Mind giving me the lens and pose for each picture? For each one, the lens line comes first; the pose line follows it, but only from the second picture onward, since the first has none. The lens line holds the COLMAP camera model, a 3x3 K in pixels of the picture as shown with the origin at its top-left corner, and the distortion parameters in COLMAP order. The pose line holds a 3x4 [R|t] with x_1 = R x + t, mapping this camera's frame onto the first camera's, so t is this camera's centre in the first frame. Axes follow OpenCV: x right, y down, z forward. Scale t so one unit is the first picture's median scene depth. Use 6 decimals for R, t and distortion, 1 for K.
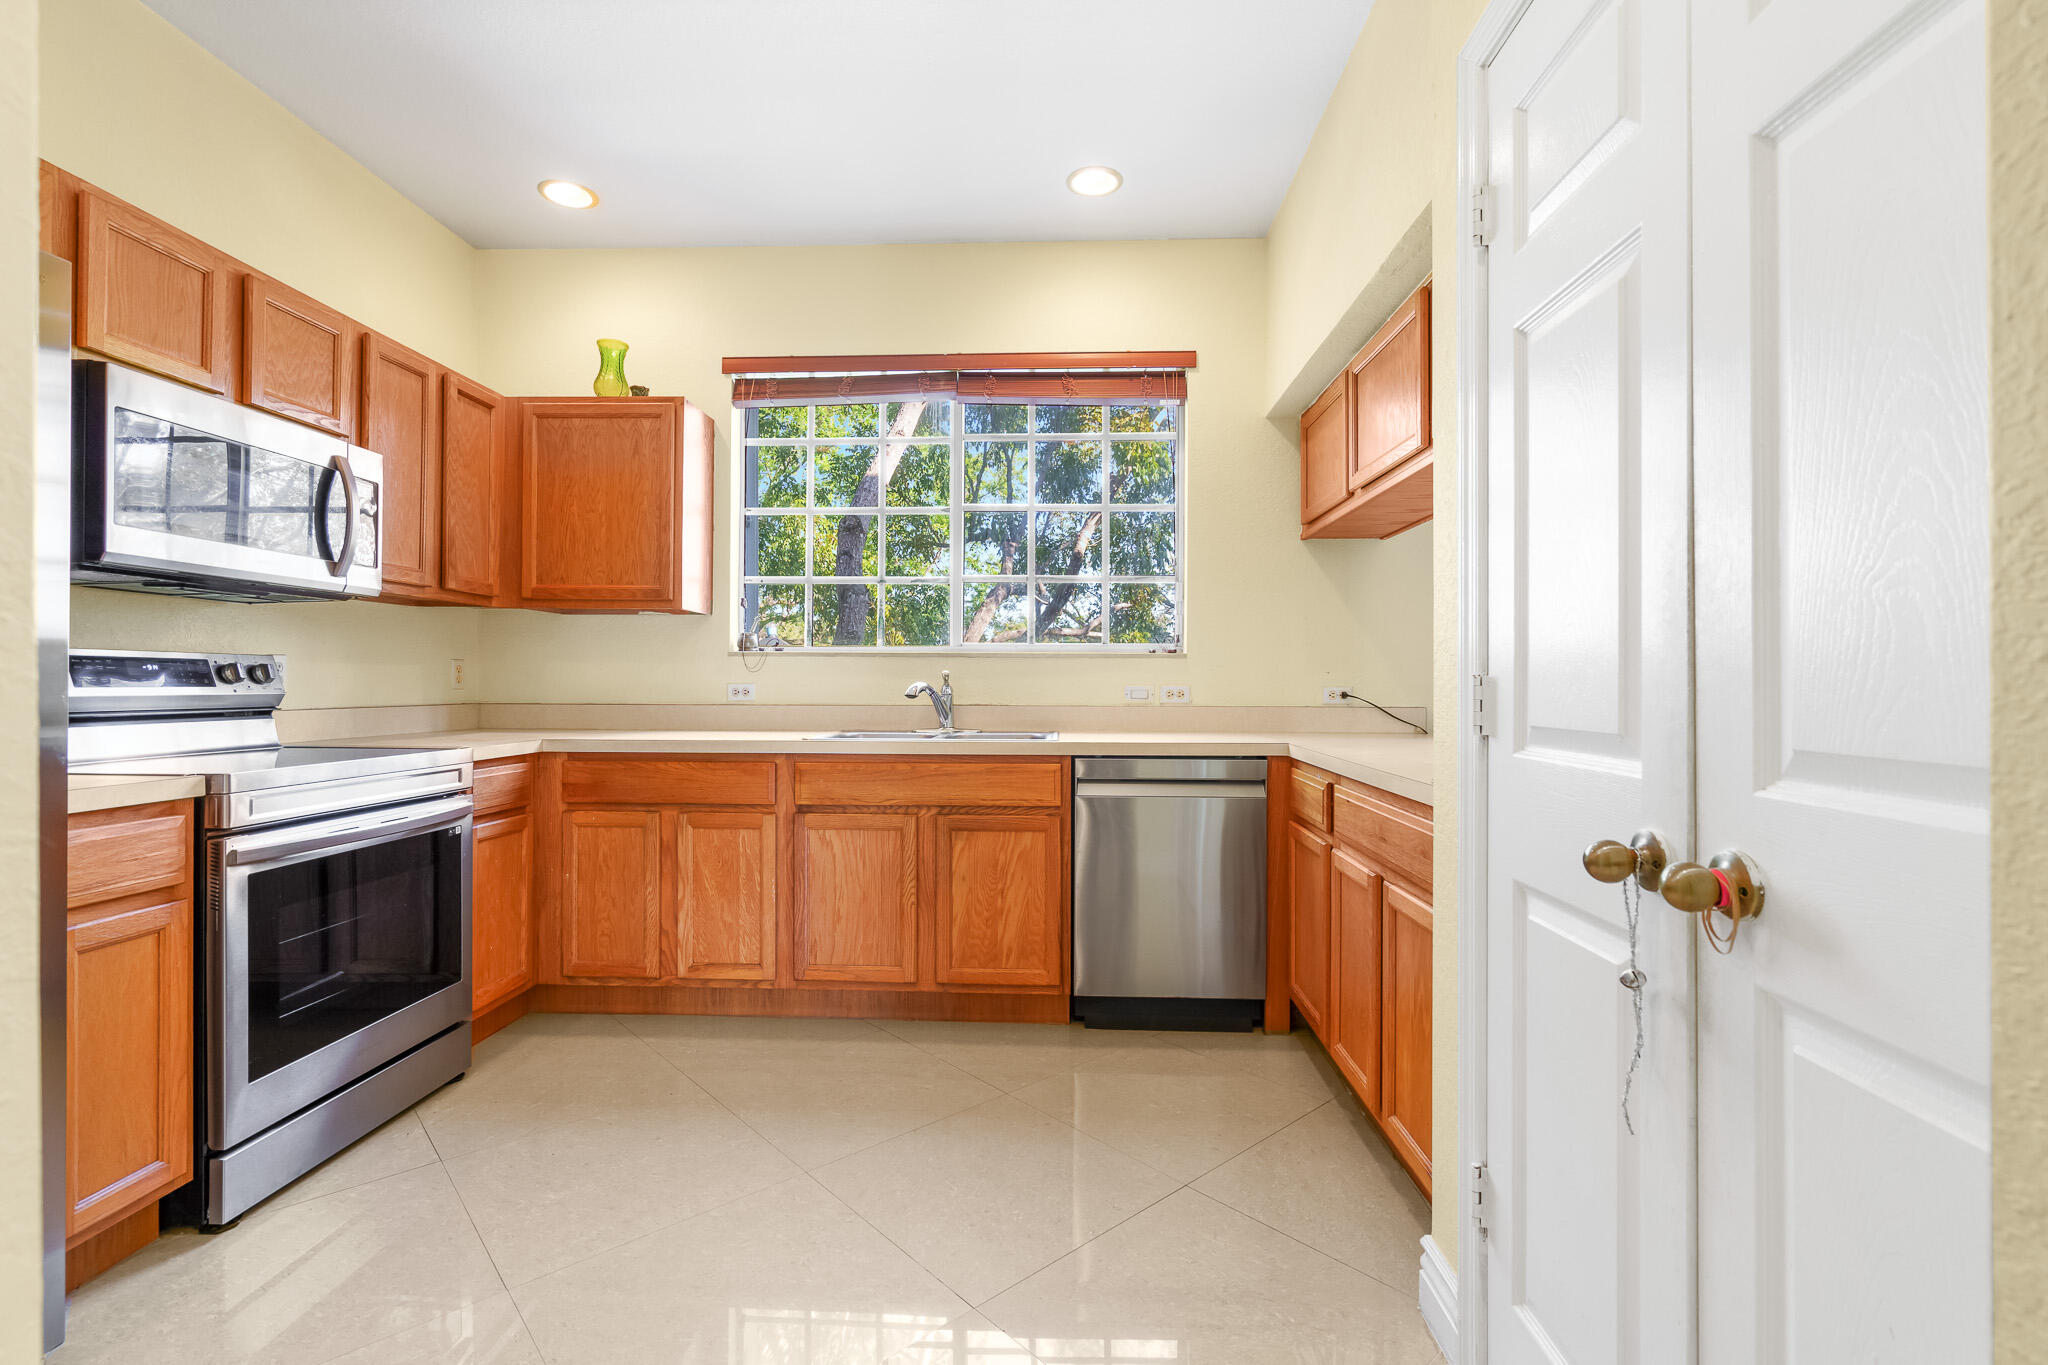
lens RADIAL K [[916.6, 0, 1024.0], [0, 916.6, 682.5], [0, 0, 1]] dist [-0.003796, 0.000180]
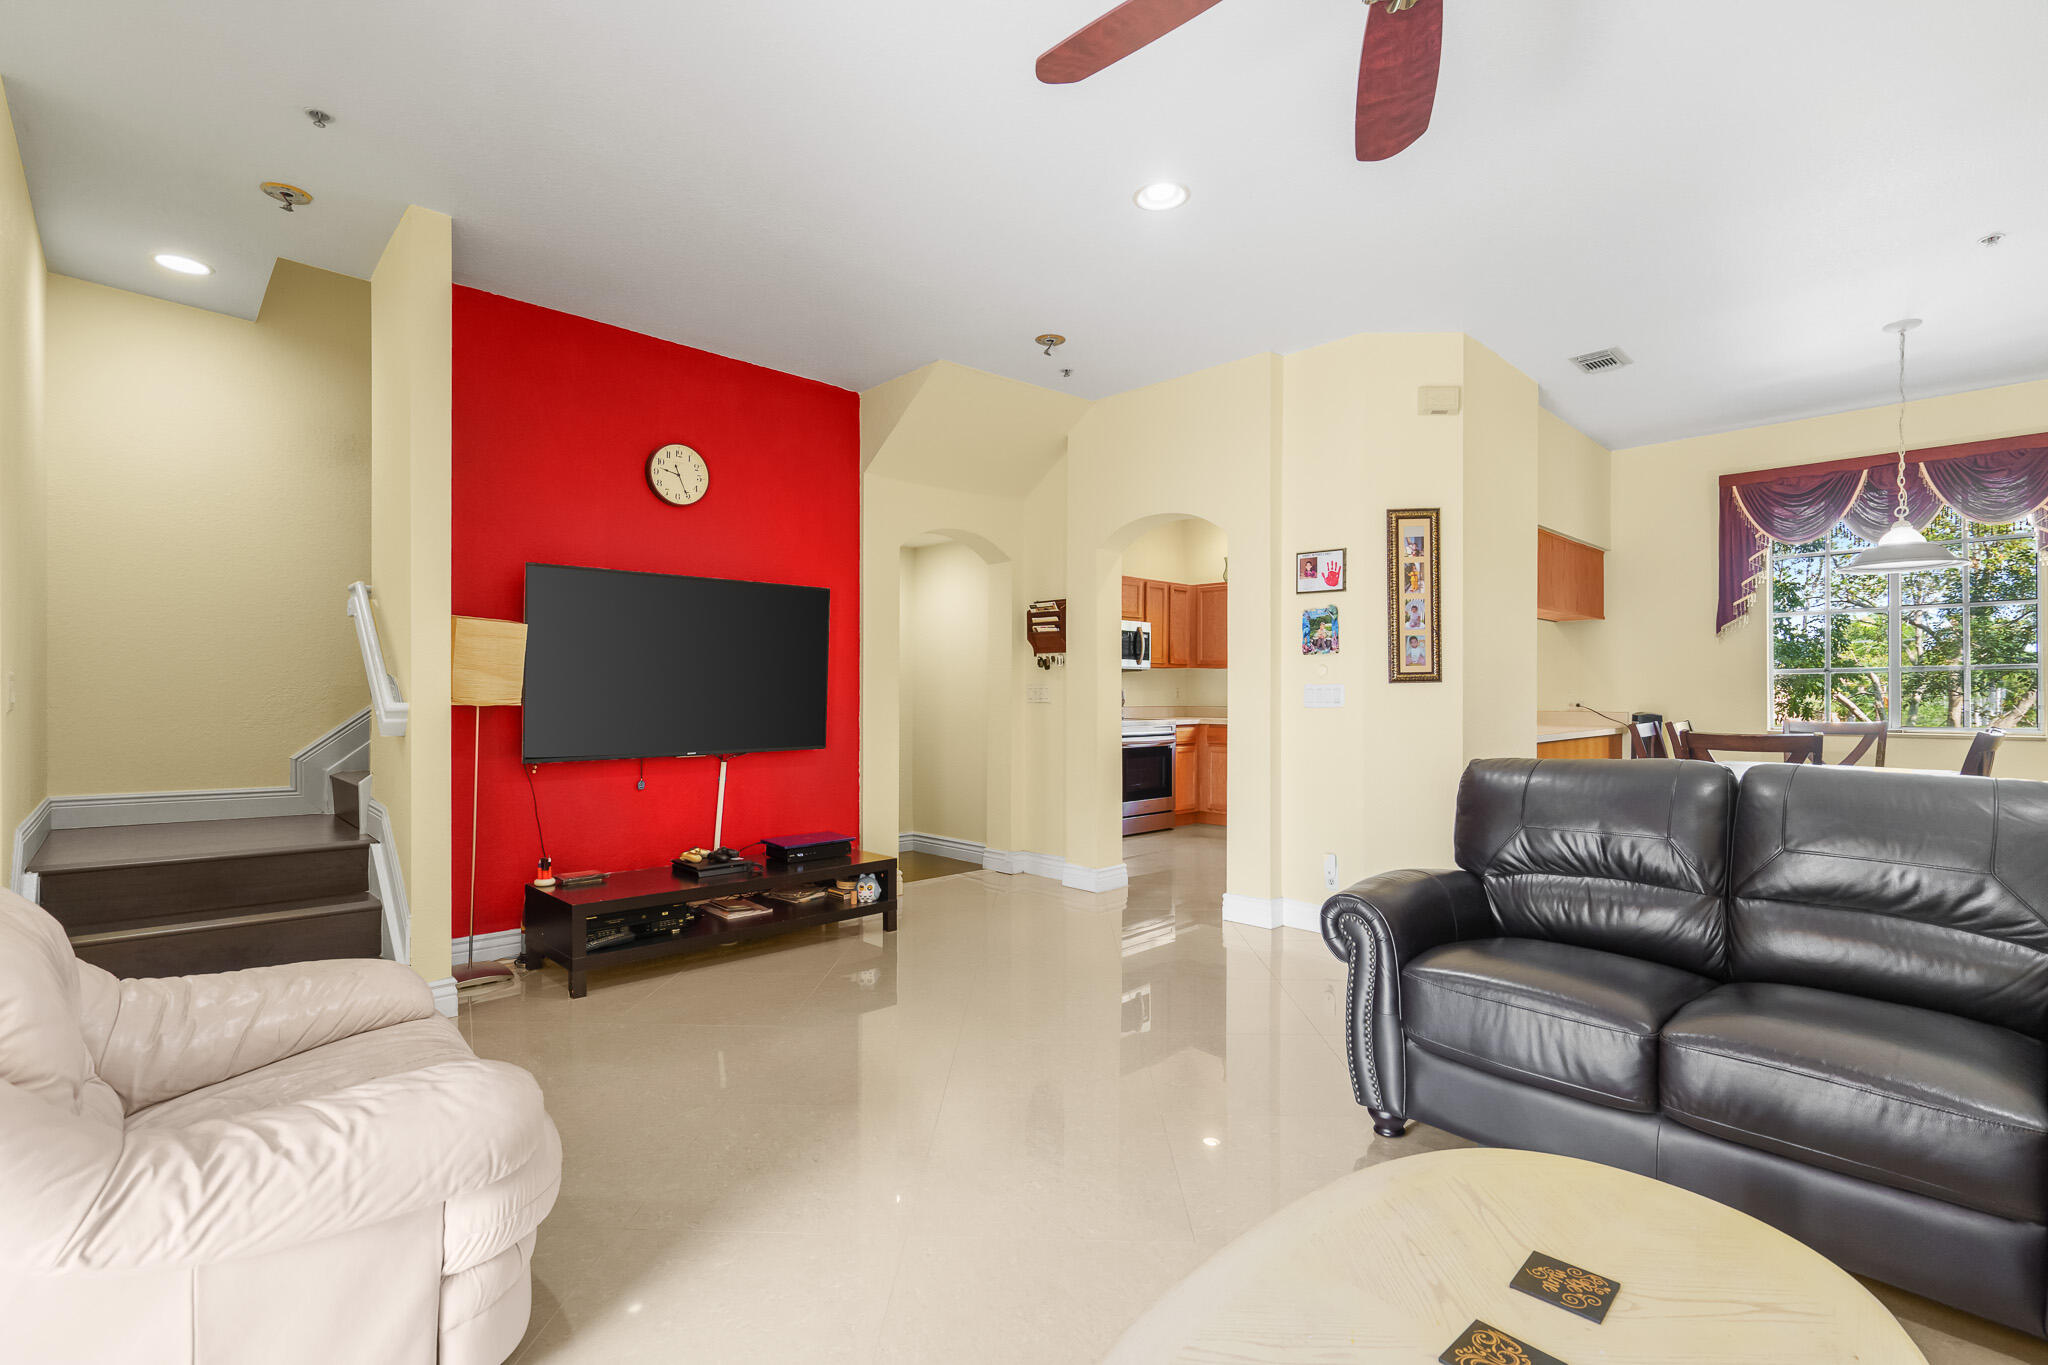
lens RADIAL K [[916.6, 0, 1024.0], [0, 916.6, 682.5], [0, 0, 1]] dist [-0.003796, 0.000180]
pose [[0.724568, -0.008923, -0.689145, 0.967896], [-0.001531, 0.999893, -0.014556, -0.005819], [0.689201, 0.011602, 0.724477, -1.325399]]
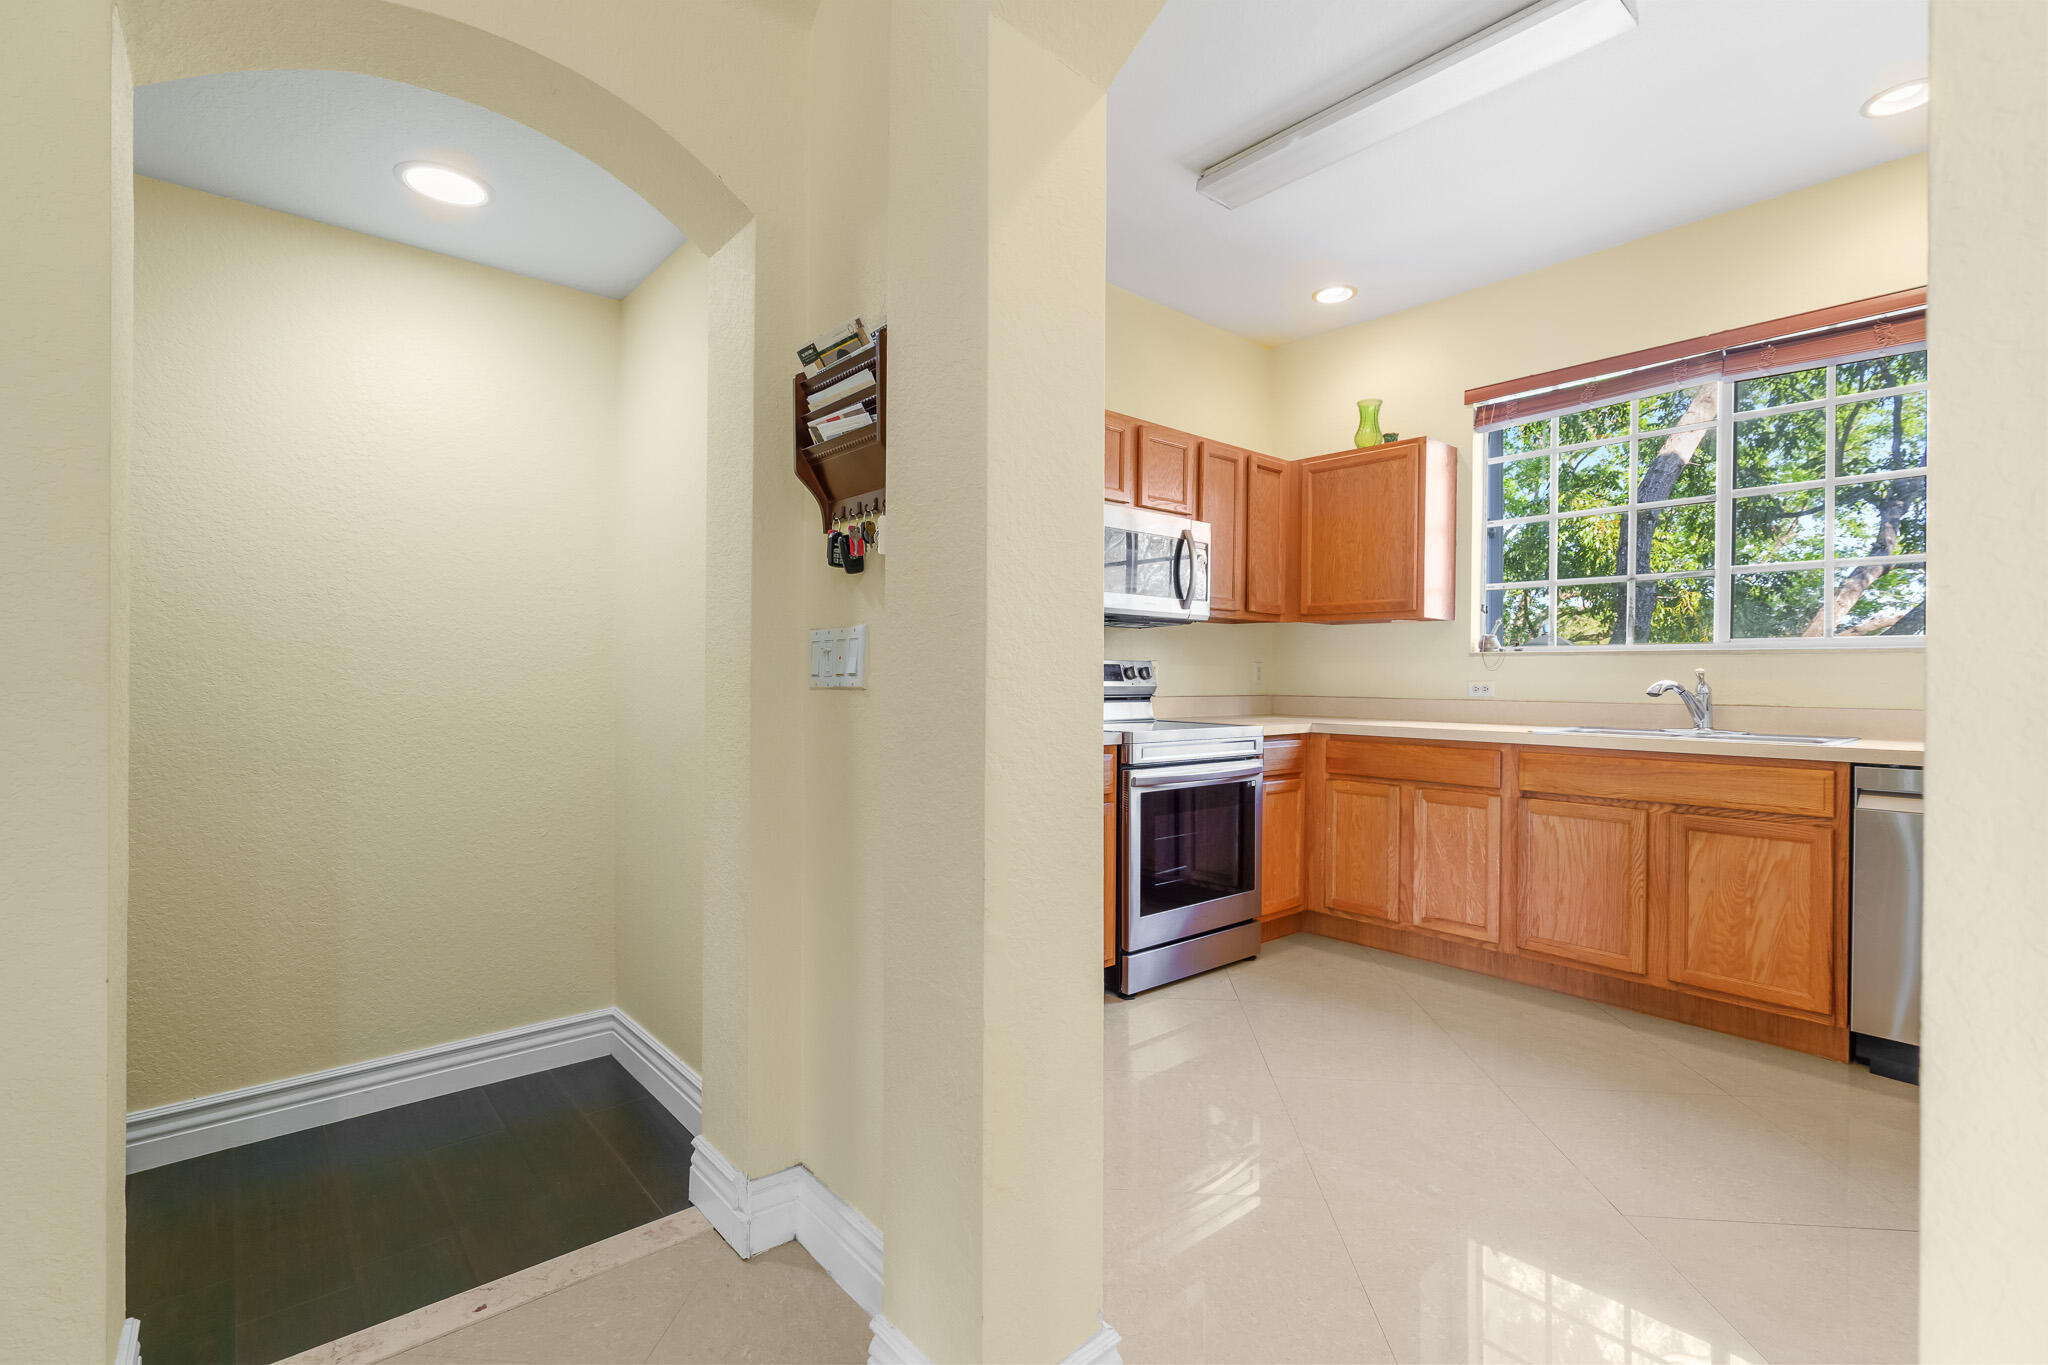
lens RADIAL K [[916.6, 0, 1024.0], [0, 916.6, 682.5], [0, 0, 1]] dist [-0.003796, 0.000180]
pose [[0.685379, 0.005683, -0.728164, 0.147286], [-0.004962, 0.999983, 0.003133, 0.002300], [0.728169, 0.001466, 0.685396, -0.200130]]
